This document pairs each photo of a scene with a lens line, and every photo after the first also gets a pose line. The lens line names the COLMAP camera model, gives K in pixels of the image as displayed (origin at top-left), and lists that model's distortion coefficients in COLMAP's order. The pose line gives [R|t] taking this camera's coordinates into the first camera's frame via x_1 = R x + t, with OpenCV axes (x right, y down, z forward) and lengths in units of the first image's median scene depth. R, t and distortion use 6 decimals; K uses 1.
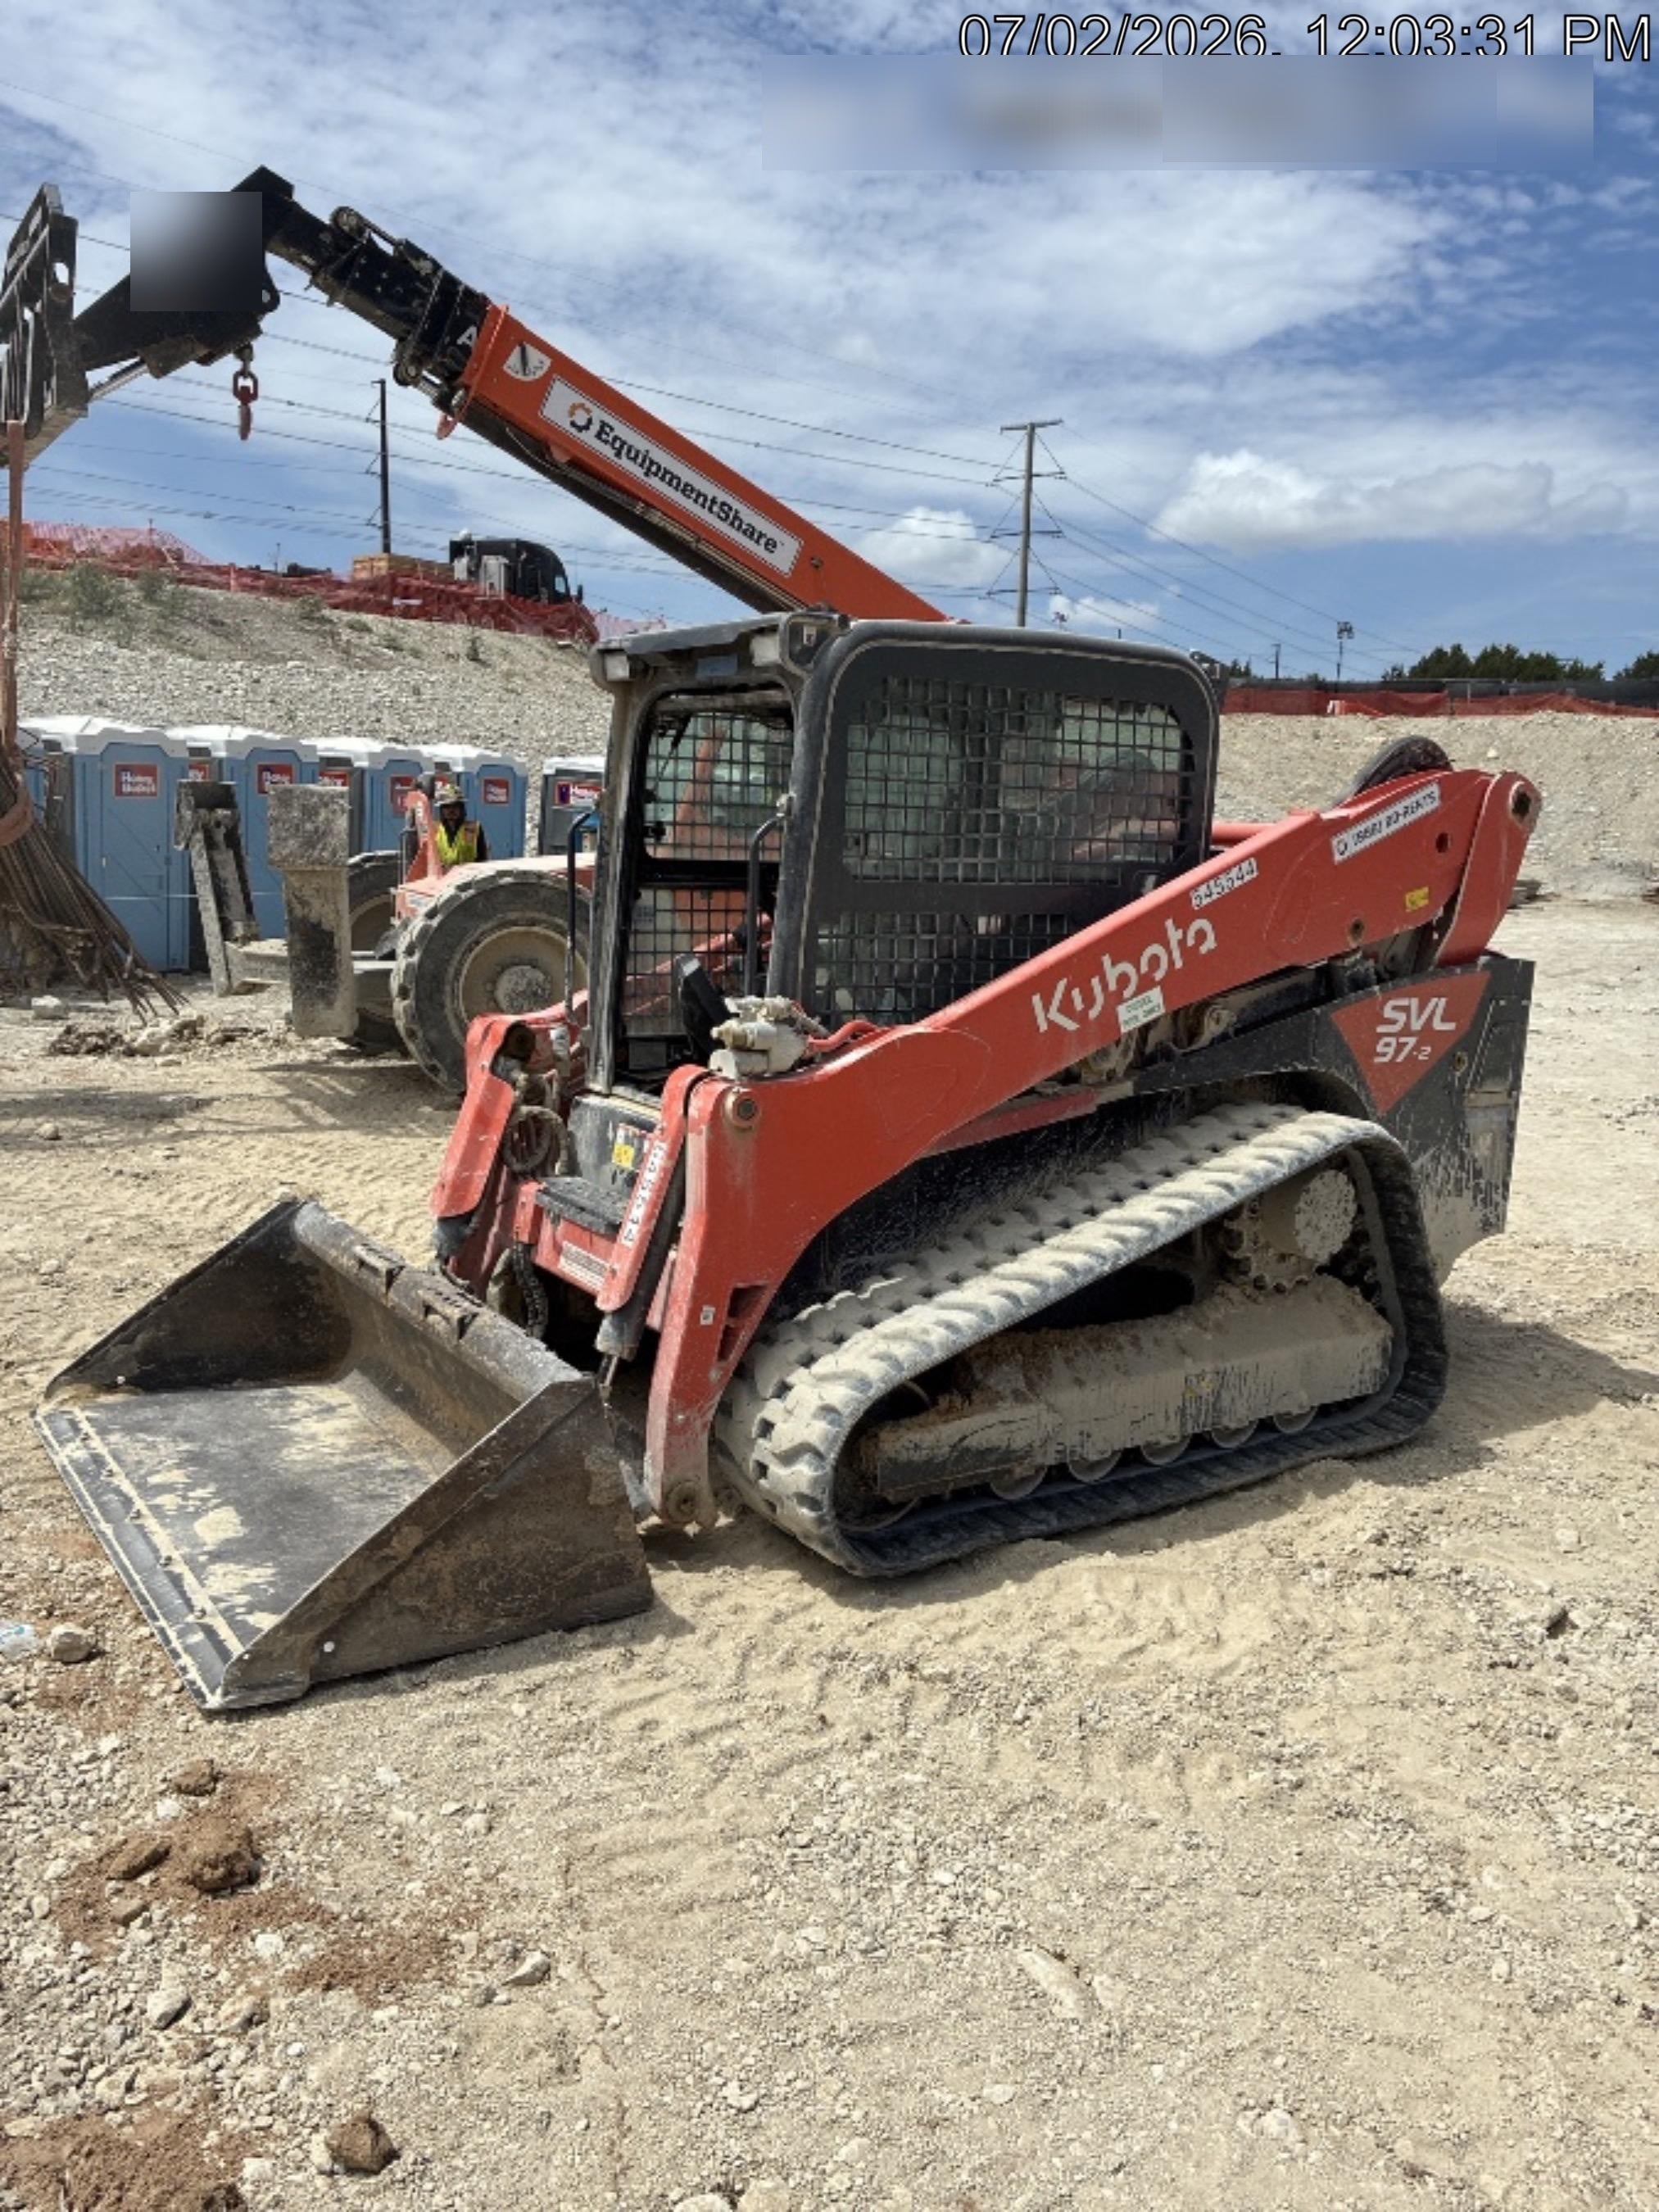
lens RADIAL K [[1665.7, 0, 831.0], [0, 1665.7, 1099.1], [0, 0, 1]] dist [0.010518, -0.001181]
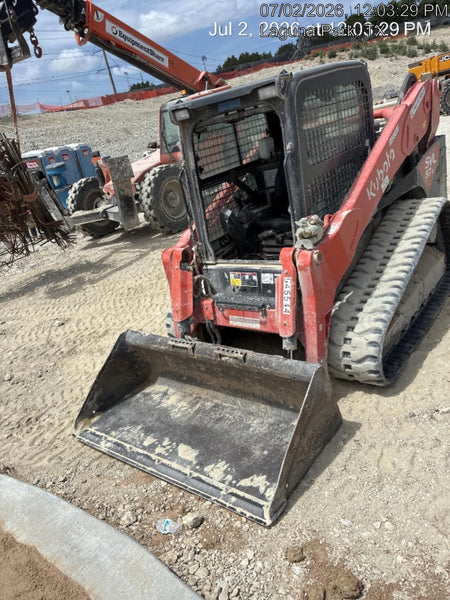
lens RADIAL K [[451.8, 0, 225.4], [0, 451.8, 298.1], [0, 0, 1]] dist [0.010518, -0.001181]
pose [[0.922447, -0.335042, 0.191934, -0.338005], [0.293826, 0.931587, 0.214037, -0.129184], [-0.250515, -0.141043, 0.957784, 0.252286]]
